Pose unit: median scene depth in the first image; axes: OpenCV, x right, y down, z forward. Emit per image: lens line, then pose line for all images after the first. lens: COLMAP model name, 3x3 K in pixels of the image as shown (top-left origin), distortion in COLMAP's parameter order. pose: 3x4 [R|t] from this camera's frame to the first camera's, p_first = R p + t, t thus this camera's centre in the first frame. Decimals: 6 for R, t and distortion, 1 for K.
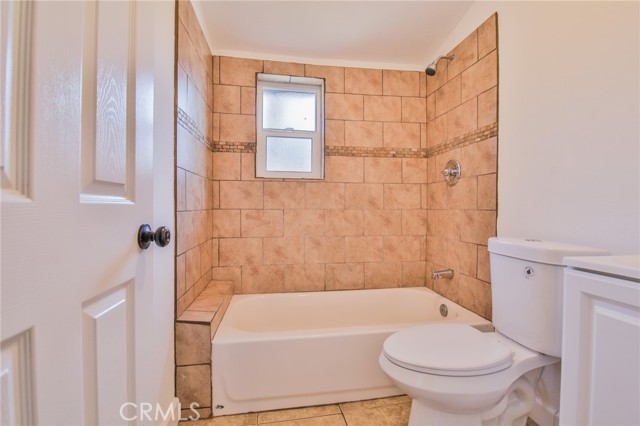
lens RADIAL K [[292.4, 0, 321.1], [0, 292.4, 209.1], [0, 0, 1]] dist [-0.001703, -0.010949]
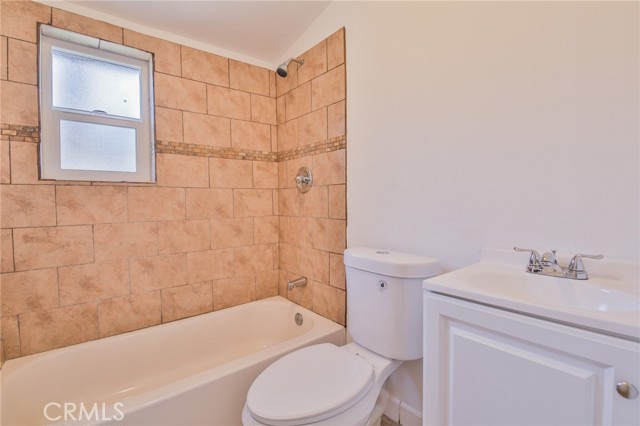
lens RADIAL K [[292.4, 0, 321.1], [0, 292.4, 209.1], [0, 0, 1]] dist [-0.001703, -0.010949]
pose [[0.863769, -0.027148, 0.503156, -0.002998], [0.015779, 0.999515, 0.026841, -0.047355], [-0.503641, -0.015245, 0.863779, 0.102736]]
